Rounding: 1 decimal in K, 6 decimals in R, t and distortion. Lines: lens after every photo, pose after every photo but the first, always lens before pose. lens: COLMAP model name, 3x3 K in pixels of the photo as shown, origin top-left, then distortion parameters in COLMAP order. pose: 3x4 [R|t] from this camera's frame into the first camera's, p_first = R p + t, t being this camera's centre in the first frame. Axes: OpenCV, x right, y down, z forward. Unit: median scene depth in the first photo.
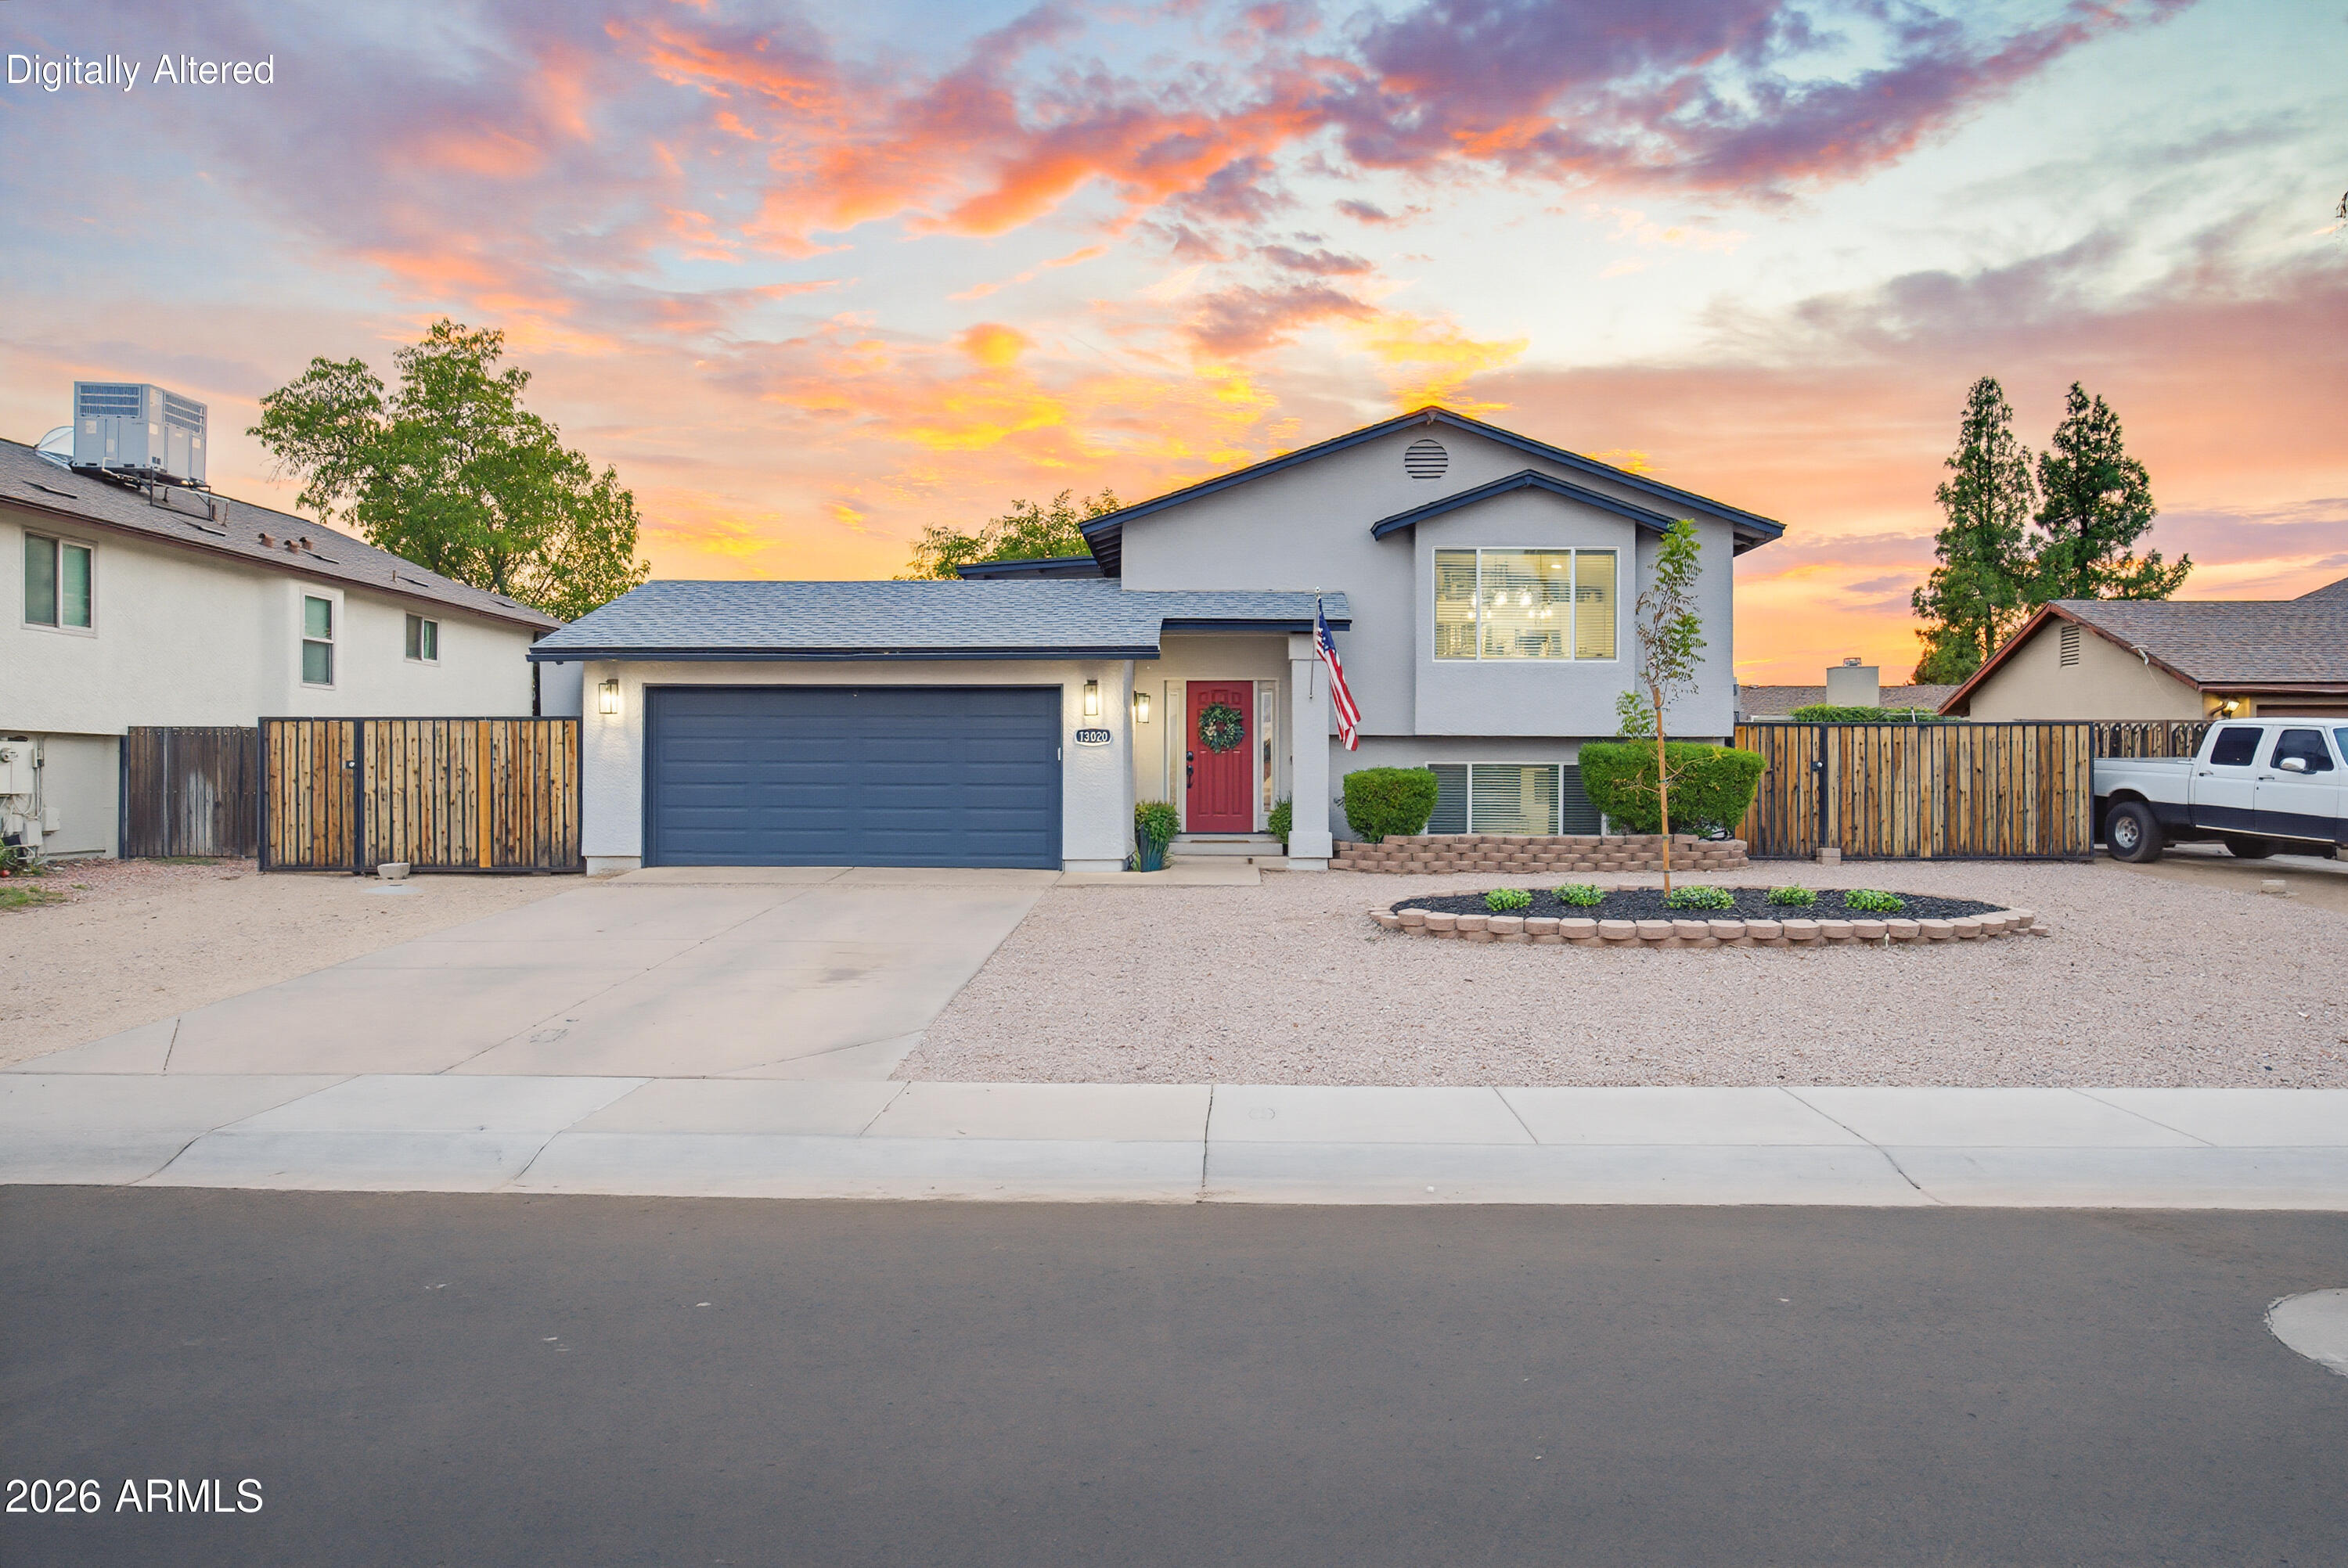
lens RADIAL K [[1512.9, 0, 1174.0], [0, 1512.9, 784.0], [0, 0, 1]] dist [0.011737, 0.003998]
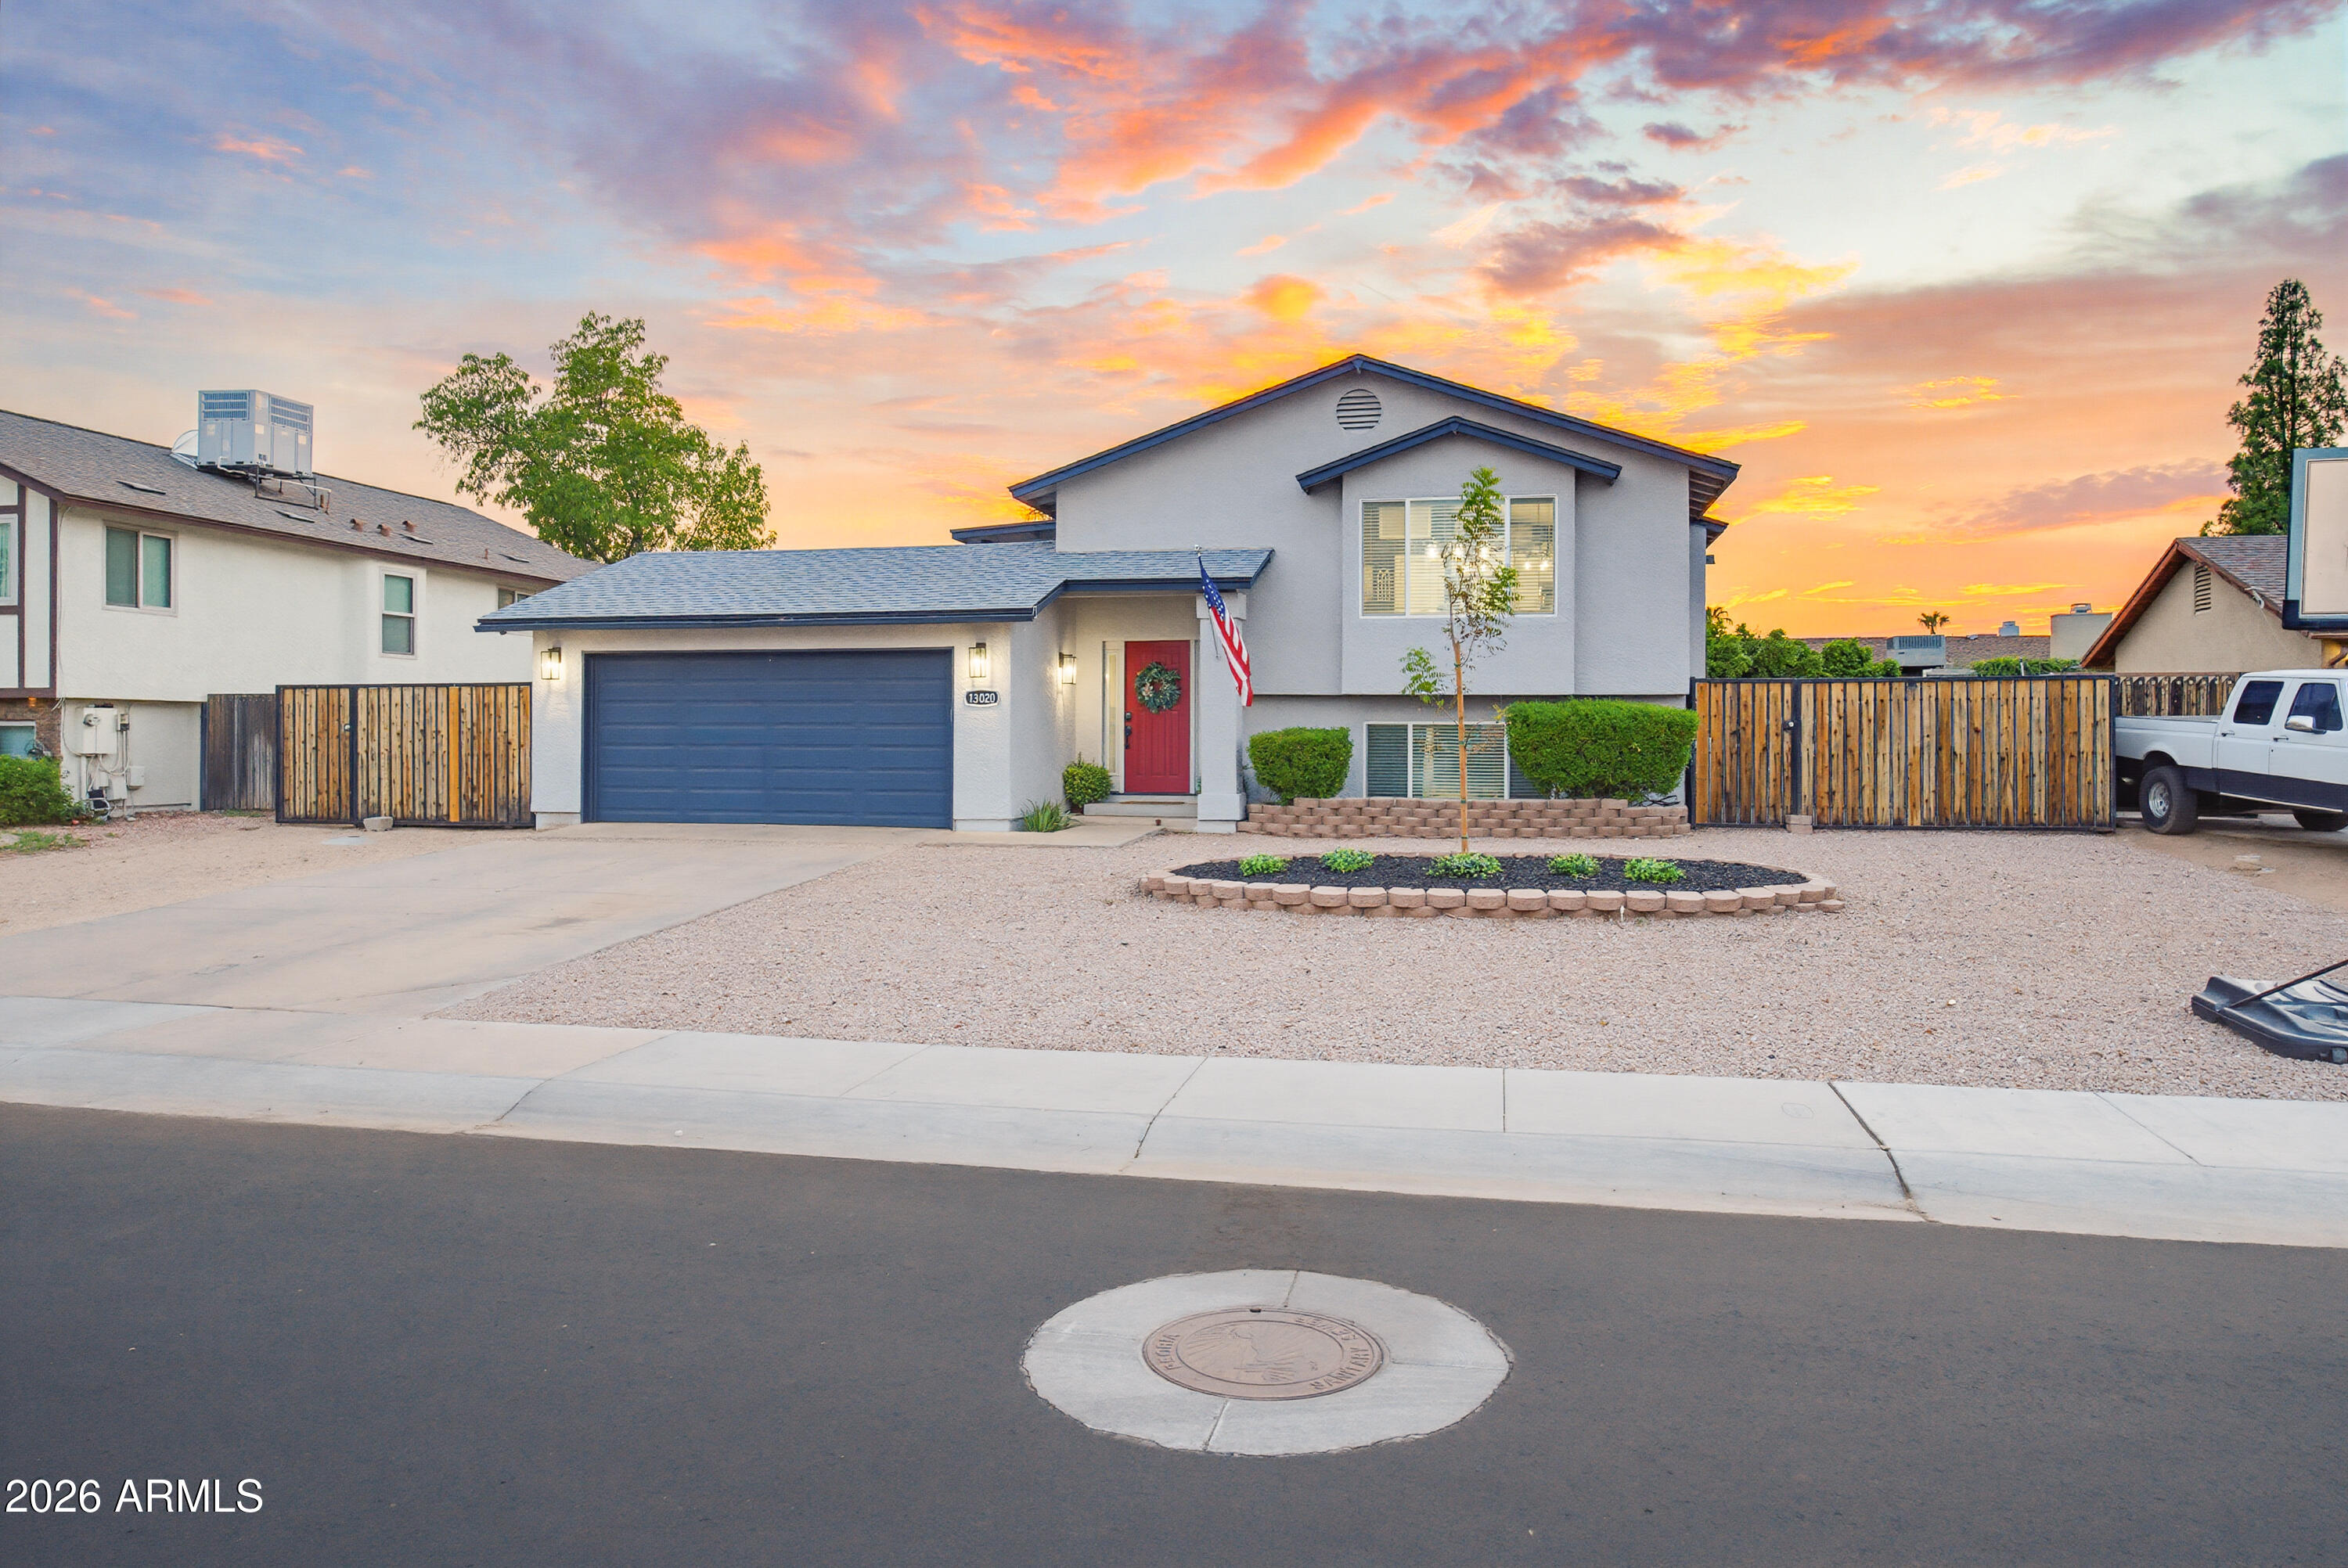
lens RADIAL K [[1545.2, 0, 1173.6], [0, 1545.2, 742.7], [0, 0, 1]] dist [-0.000124, 0.004936]
pose [[0.981659, -0.000046, -0.190646, 0.232874], [-0.000117, 1.000000, -0.000846, -0.000664], [0.190646, 0.000853, 0.981658, 0.008723]]
